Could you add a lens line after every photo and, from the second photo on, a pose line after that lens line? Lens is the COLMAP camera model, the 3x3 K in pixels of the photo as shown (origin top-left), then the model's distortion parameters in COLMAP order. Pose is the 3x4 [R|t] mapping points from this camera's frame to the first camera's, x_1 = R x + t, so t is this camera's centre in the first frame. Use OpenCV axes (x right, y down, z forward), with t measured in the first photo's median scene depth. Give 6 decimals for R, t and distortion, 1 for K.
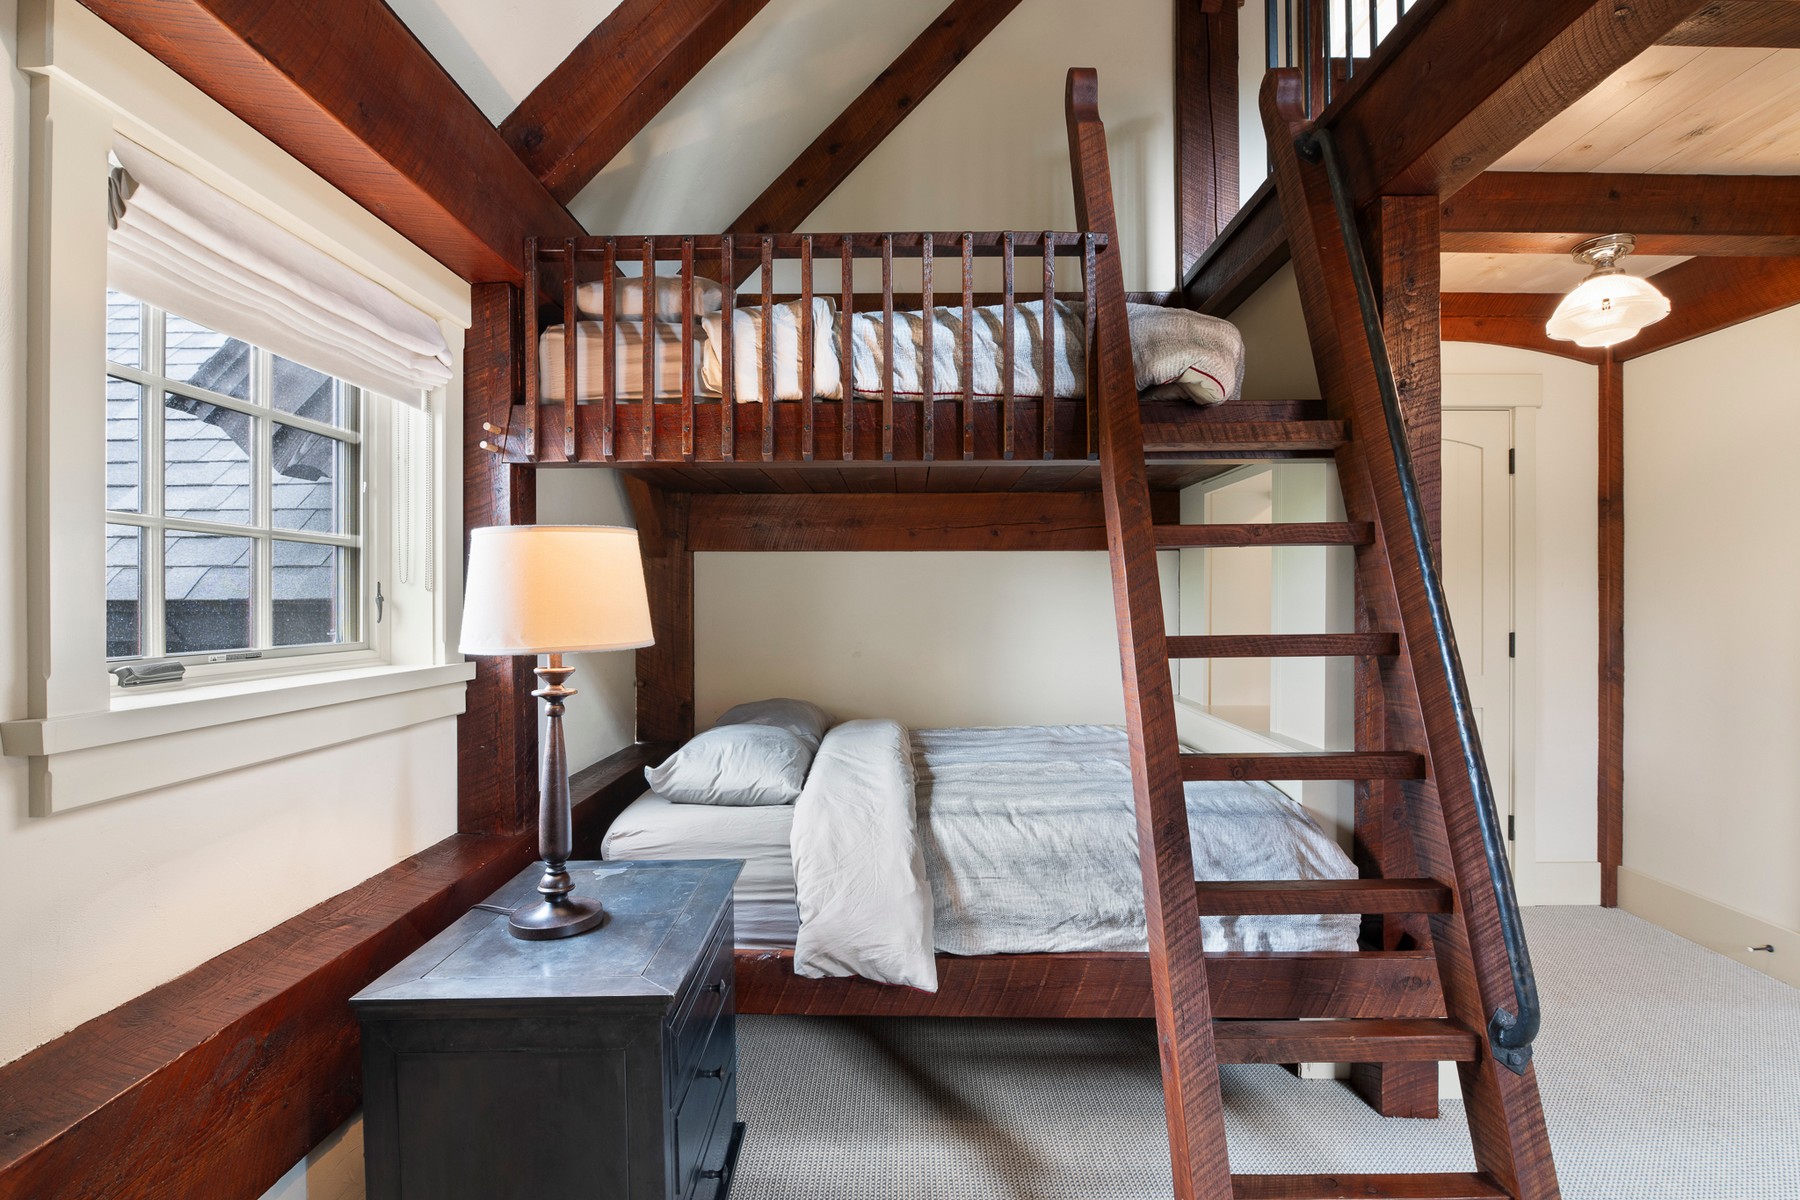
lens RADIAL K [[829.4, 0, 900.0], [0, 829.4, 600.0], [0, 0, 1]] dist [-0.000905, -0.000452]
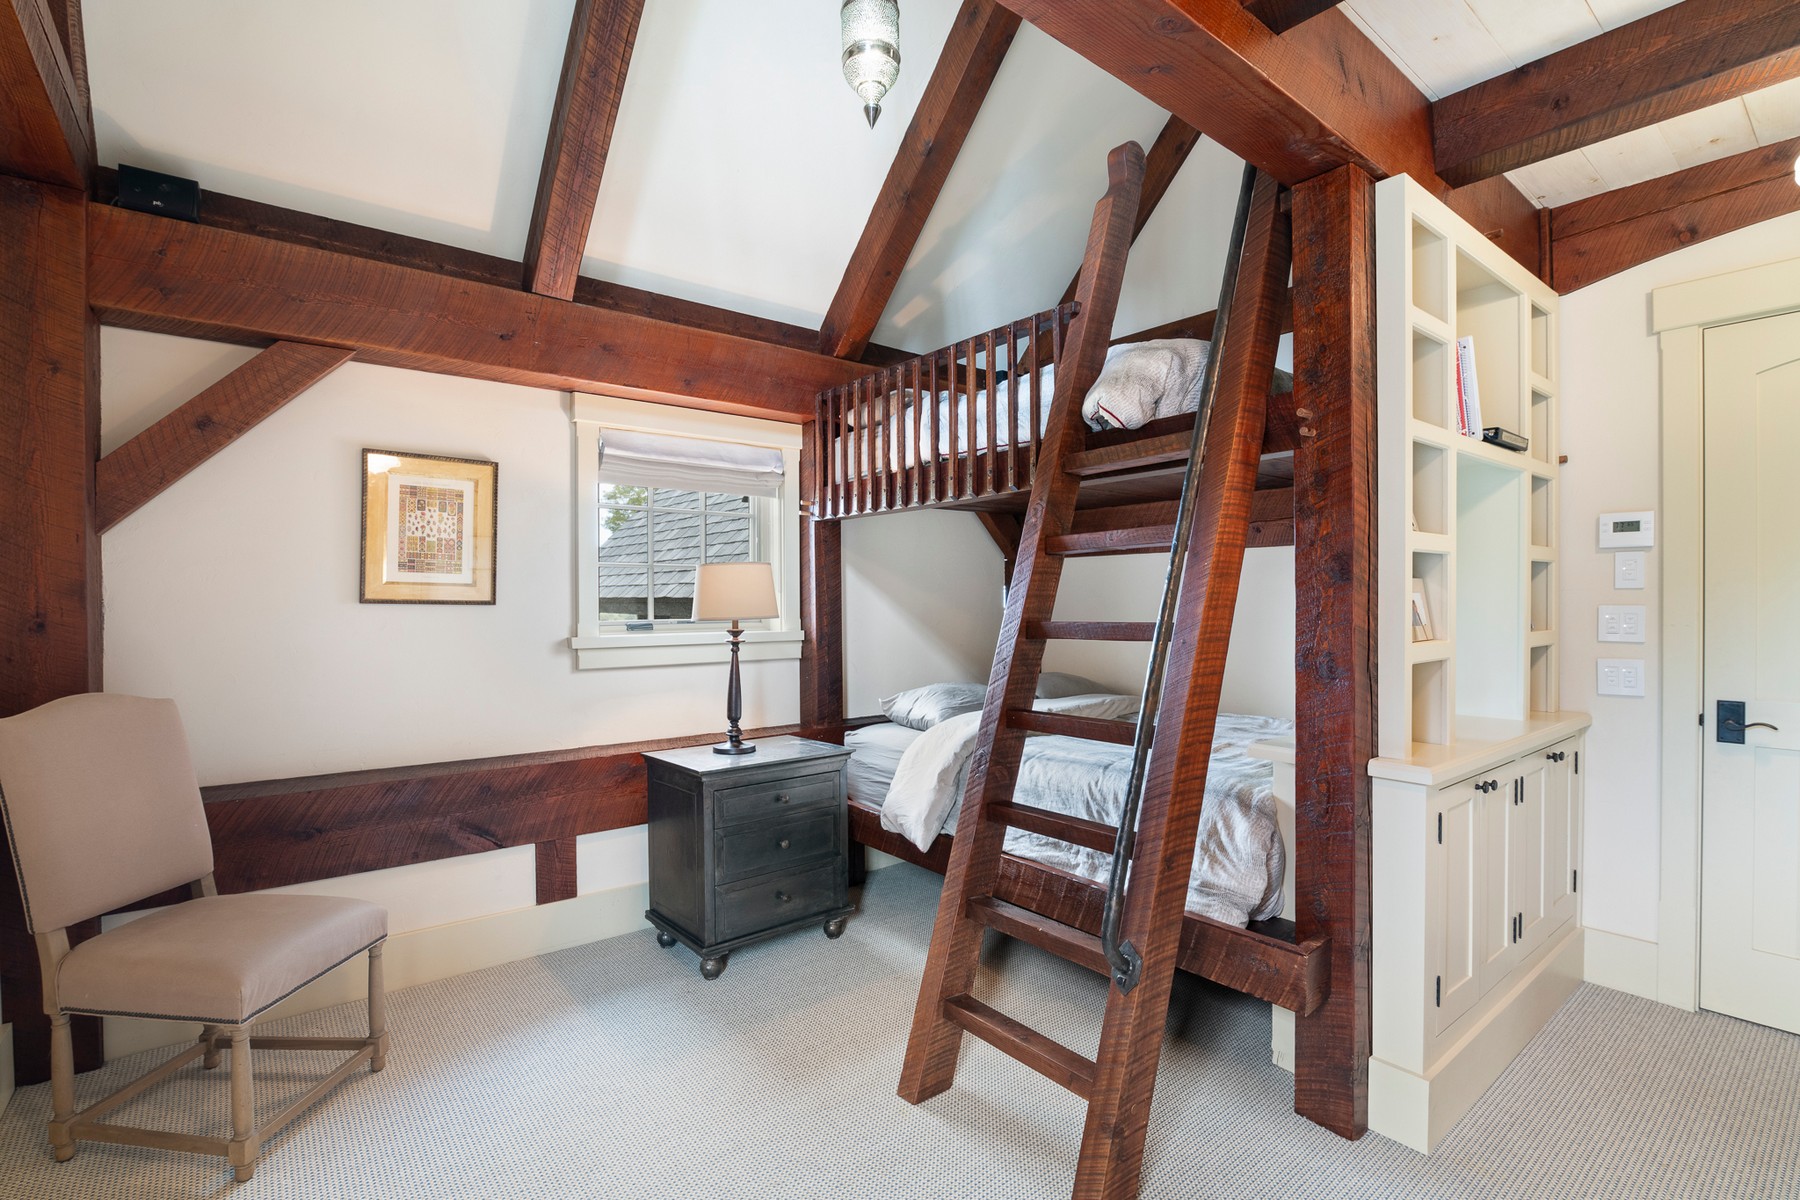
lens RADIAL K [[829.4, 0, 900.0], [0, 829.4, 600.0], [0, 0, 1]] dist [-0.000905, -0.000452]
pose [[0.631955, -0.000697, -0.775005, 1.043954], [0.002036, 0.999998, 0.000760, 0.007599], [0.775002, -0.002058, 0.631955, 0.005036]]
